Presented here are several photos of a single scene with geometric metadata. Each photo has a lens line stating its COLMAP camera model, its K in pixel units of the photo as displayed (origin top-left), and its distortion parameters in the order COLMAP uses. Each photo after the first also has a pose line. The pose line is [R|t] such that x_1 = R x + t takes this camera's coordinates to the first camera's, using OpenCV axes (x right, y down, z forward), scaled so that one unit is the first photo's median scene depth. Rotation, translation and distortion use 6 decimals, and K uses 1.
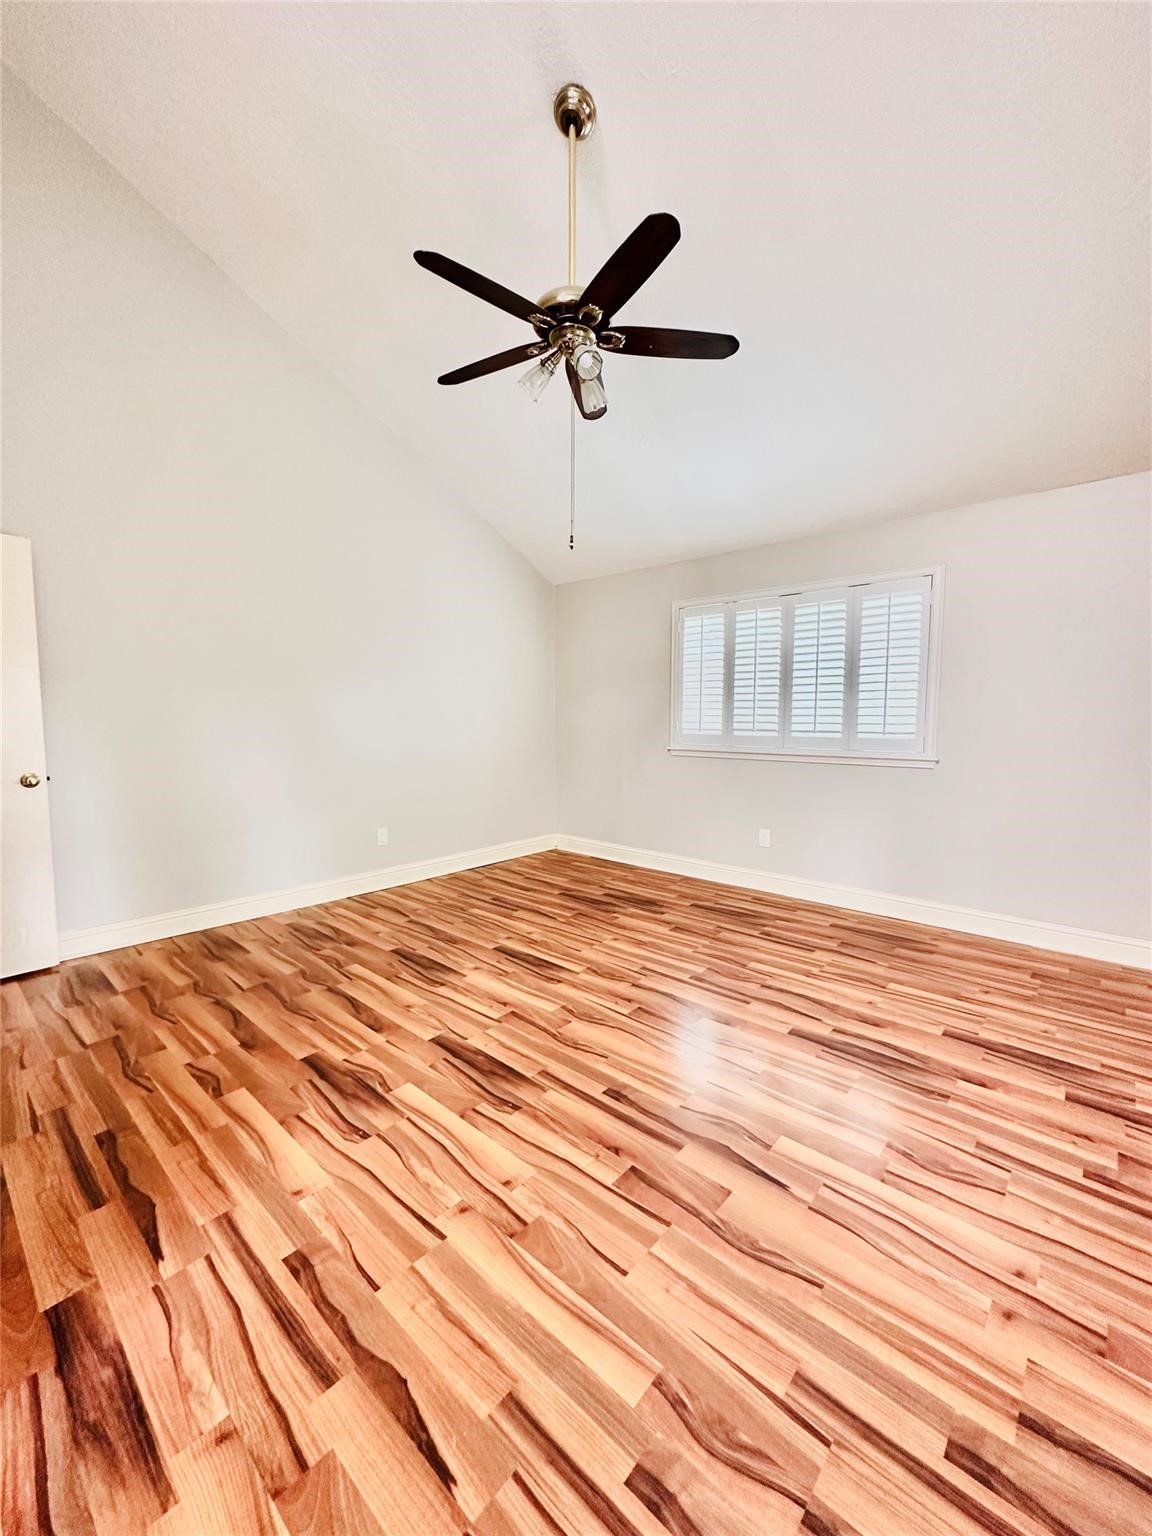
lens RADIAL K [[619.0, 0, 576.0], [0, 619.0, 768.0], [0, 0, 1]] dist [0.000085, 0.001267]
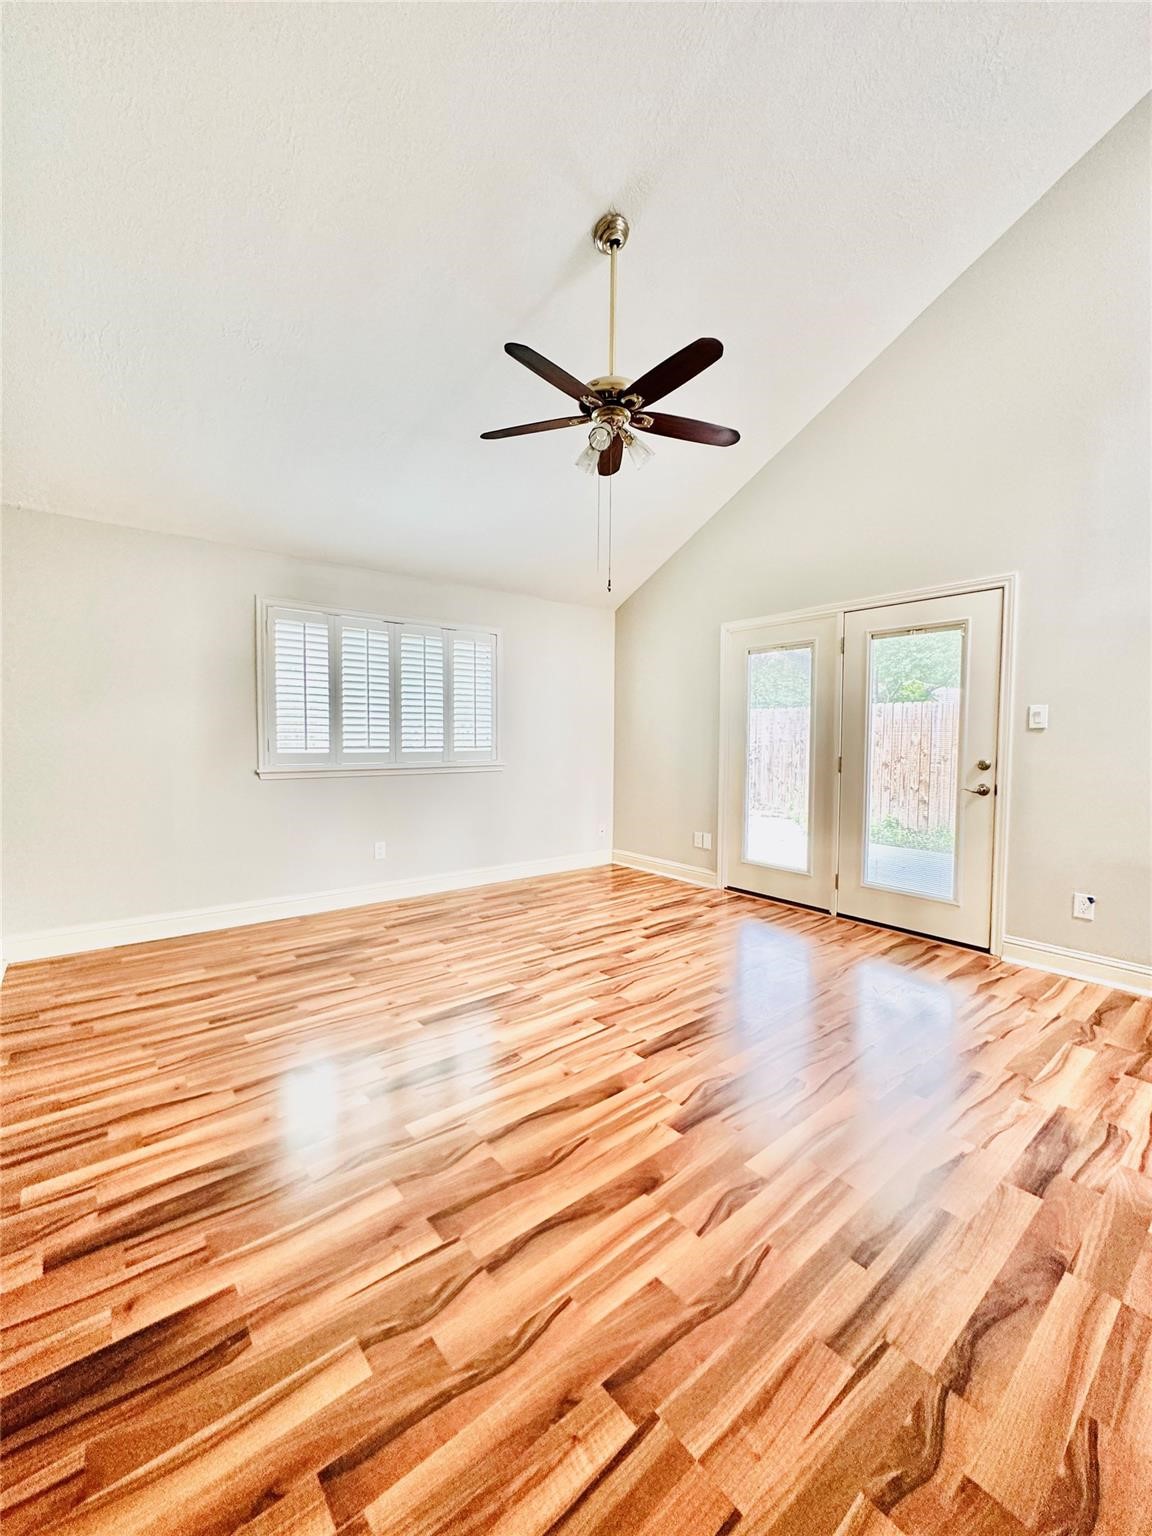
lens RADIAL K [[619.0, 0, 576.0], [0, 619.0, 768.0], [0, 0, 1]] dist [0.000085, 0.001267]
pose [[0.150017, -0.049883, 0.987424, -0.941992], [0.076926, 0.996288, 0.038644, -0.056510], [-0.985686, 0.070161, 0.153298, 0.716372]]
